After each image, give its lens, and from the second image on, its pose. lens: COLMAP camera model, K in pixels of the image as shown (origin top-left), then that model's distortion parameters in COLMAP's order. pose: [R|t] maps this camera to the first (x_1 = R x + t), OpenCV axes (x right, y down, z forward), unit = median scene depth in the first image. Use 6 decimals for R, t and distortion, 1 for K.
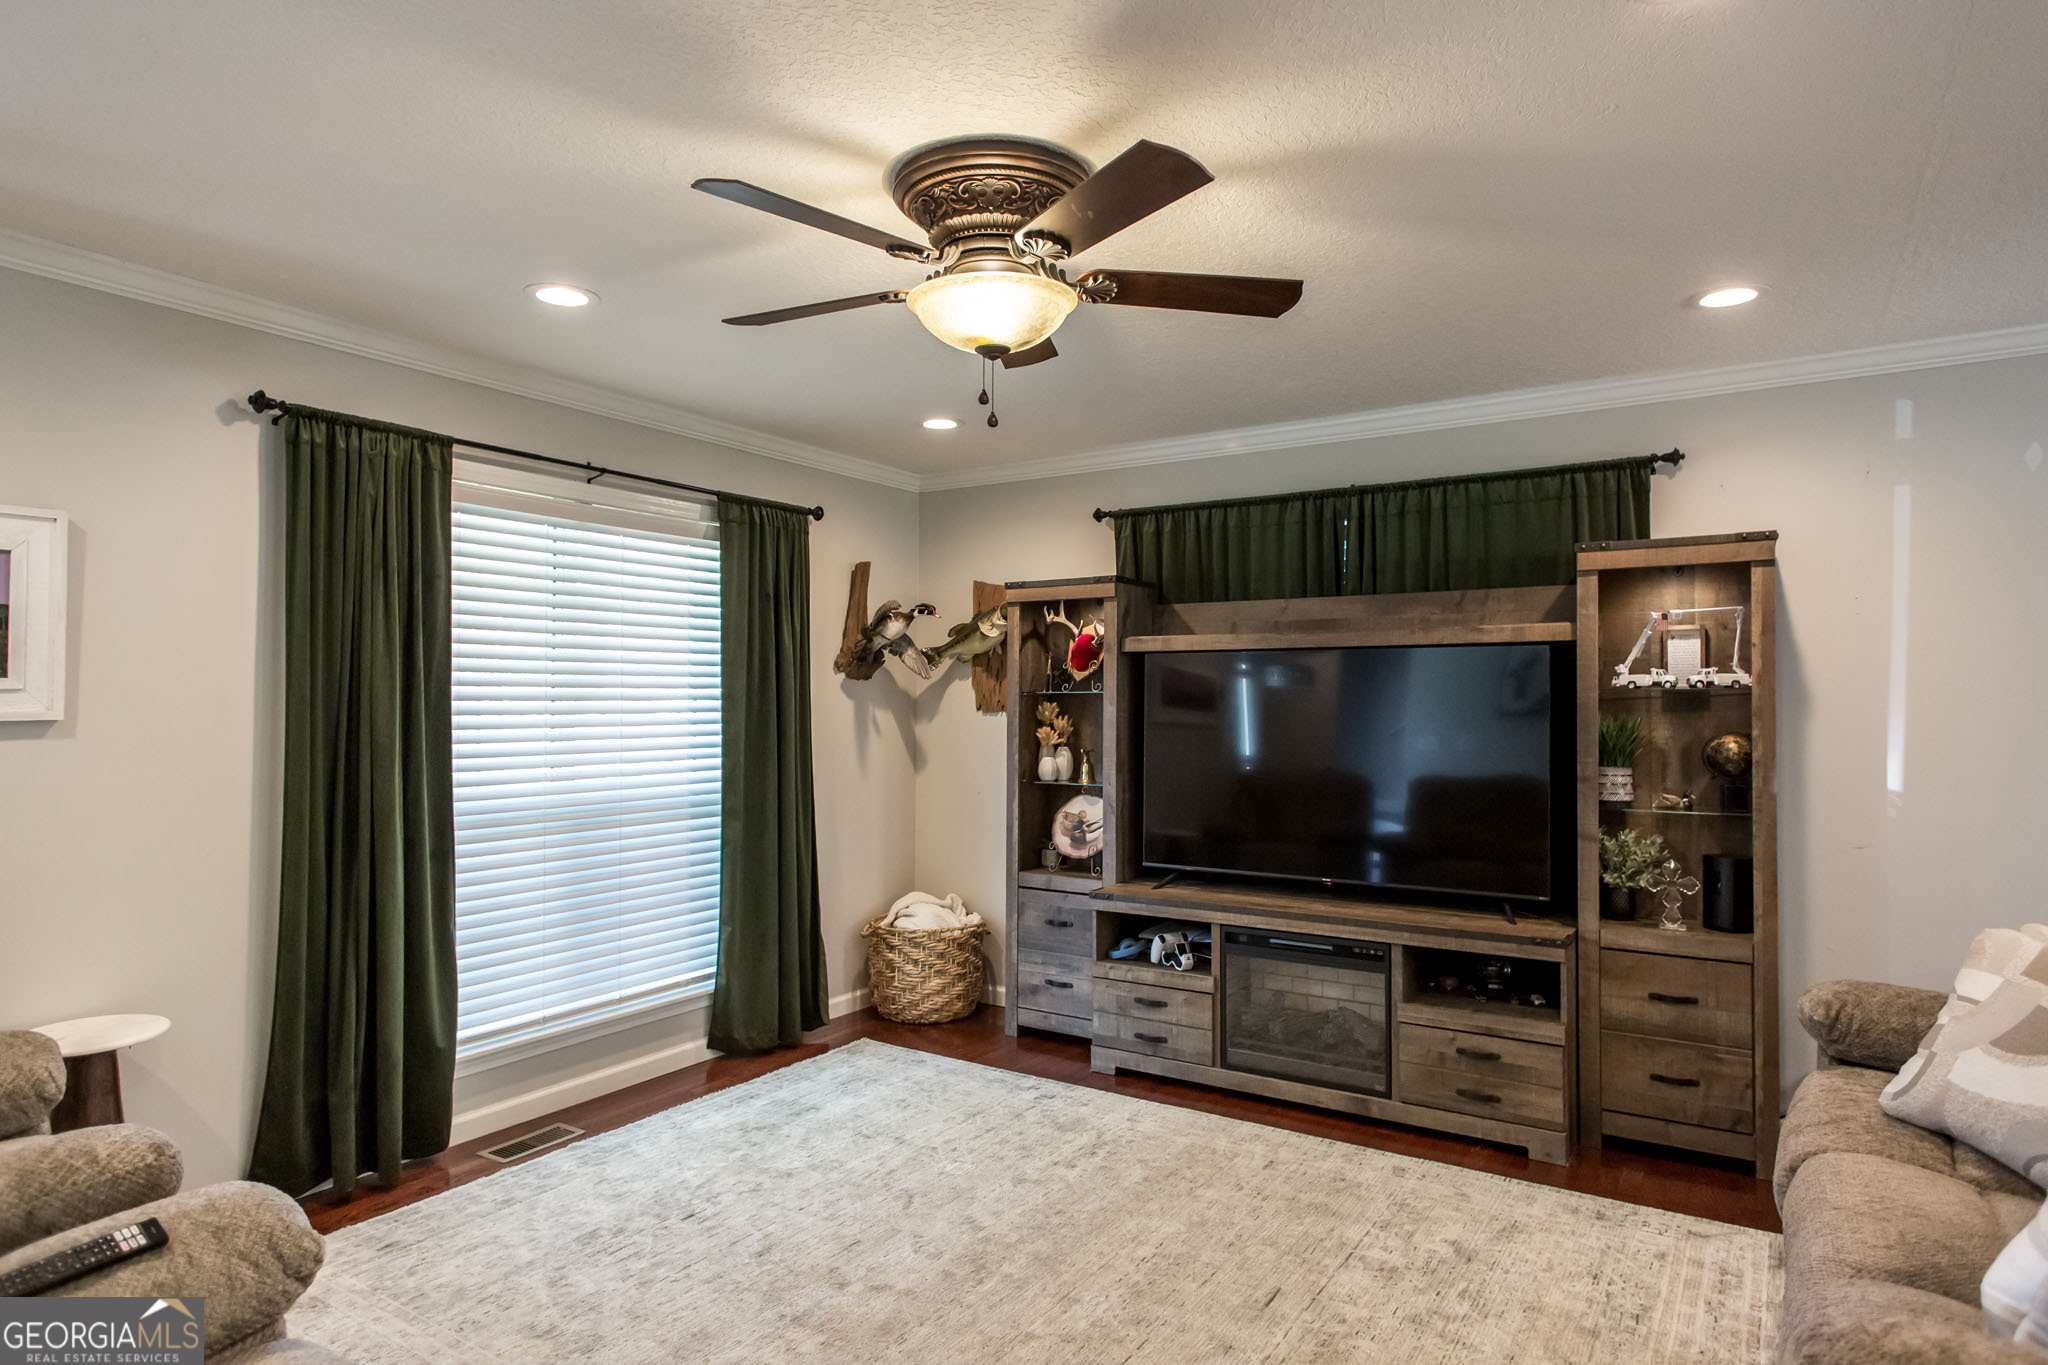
lens RADIAL K [[1134.1, 0, 1024.0], [0, 1134.1, 682.5], [0, 0, 1]] dist [0.002756, 0.001237]
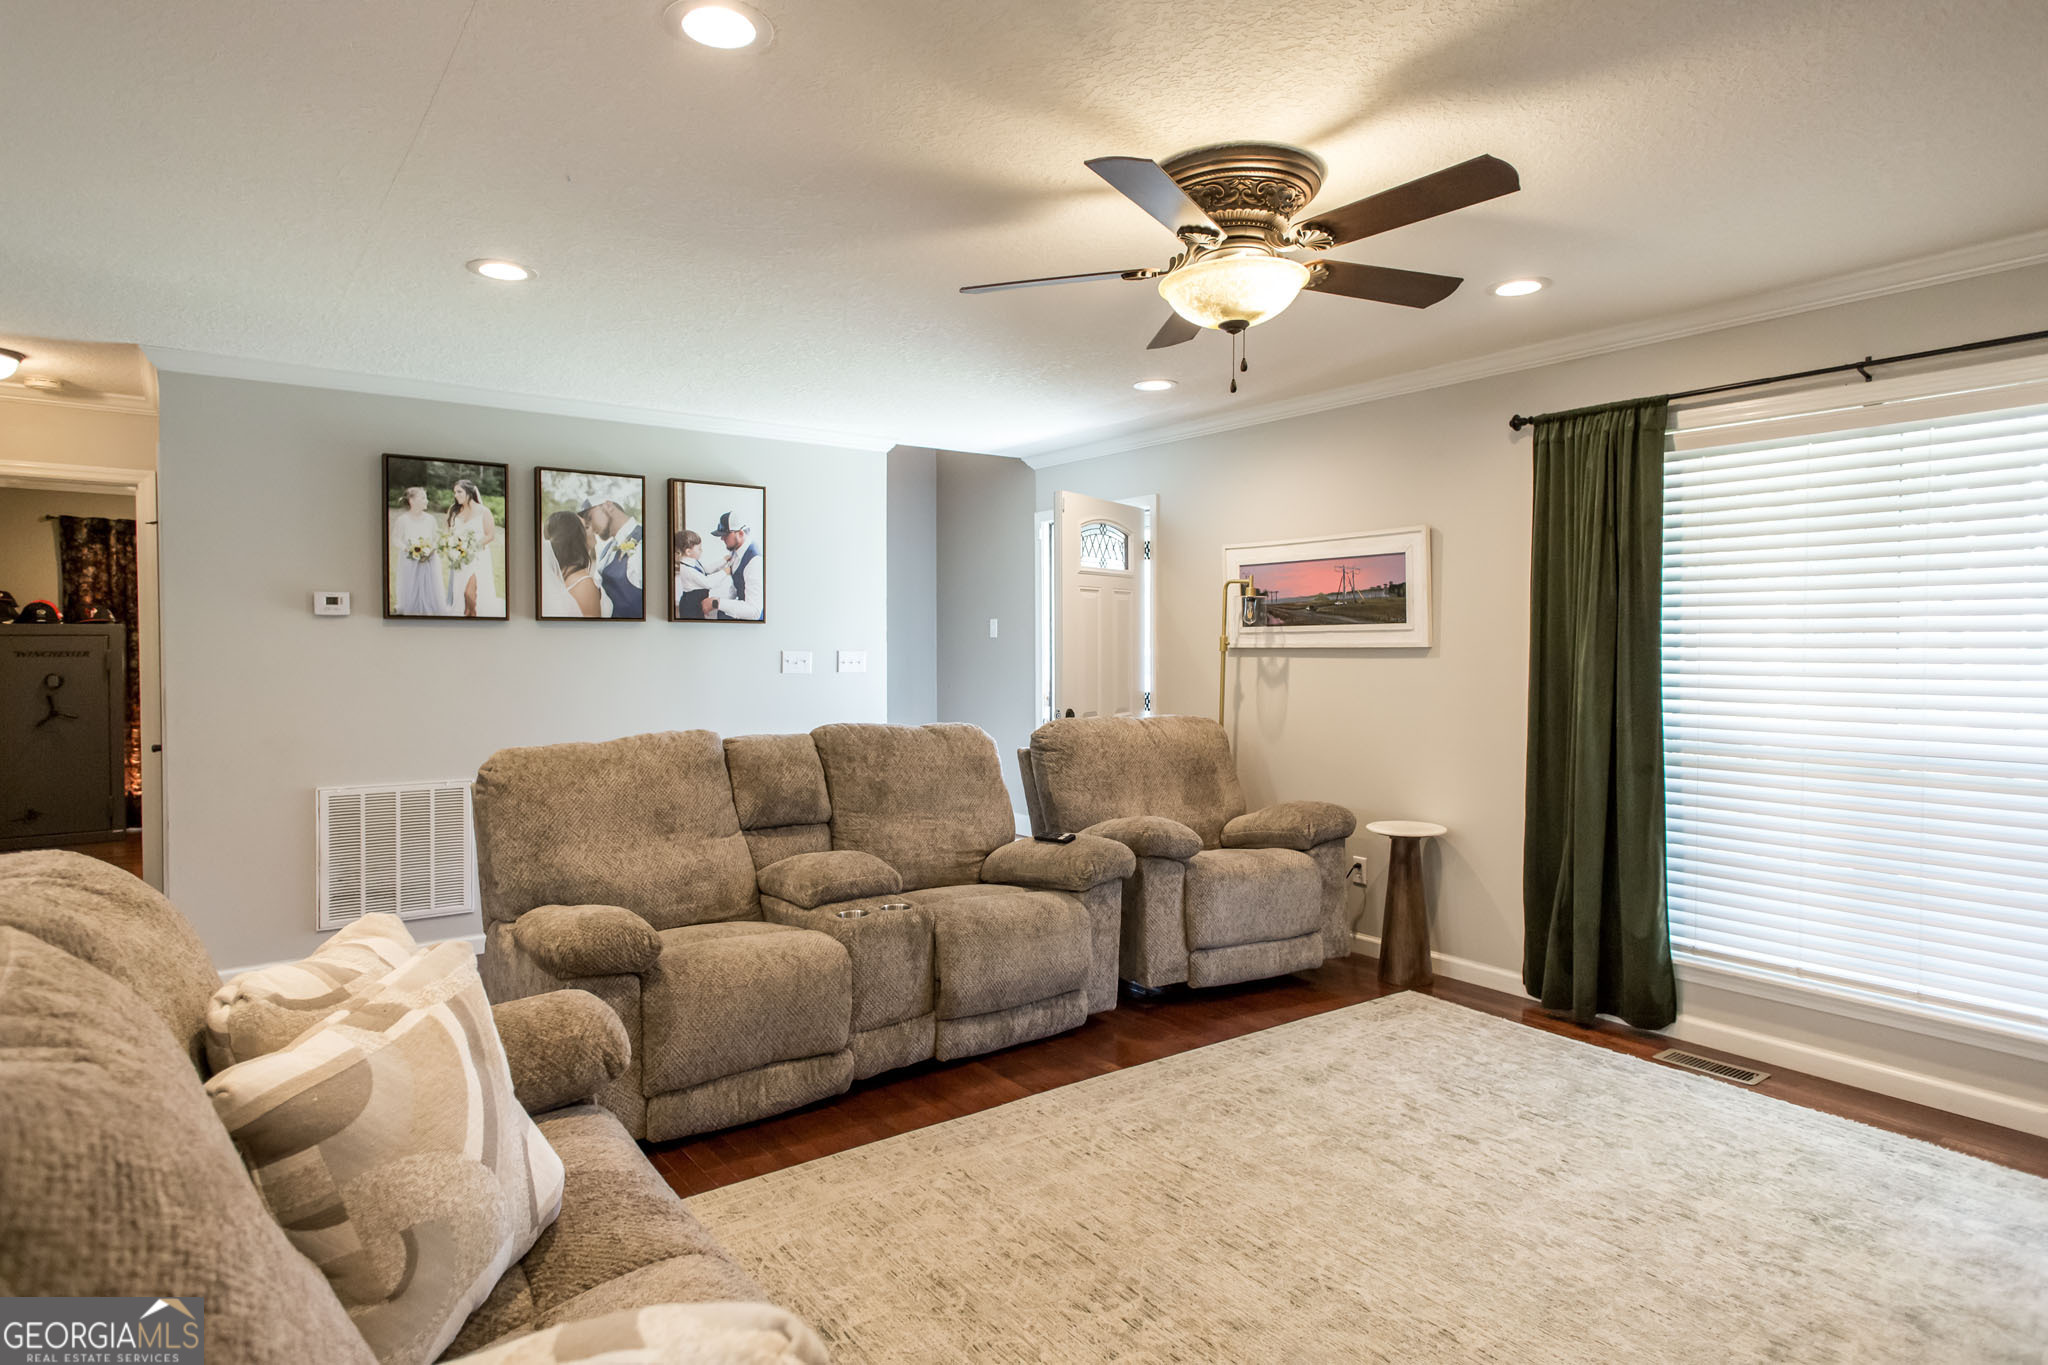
lens RADIAL K [[1141.7, 0, 1012.0], [0, 1141.7, 647.0], [0, 0, 1]] dist [0.001748, 0.000276]
pose [[-0.355018, 0.003557, -0.934853, 0.761117], [0.016187, 0.999866, -0.002342, 0.020920], [0.934719, -0.015964, -0.355028, 0.797958]]
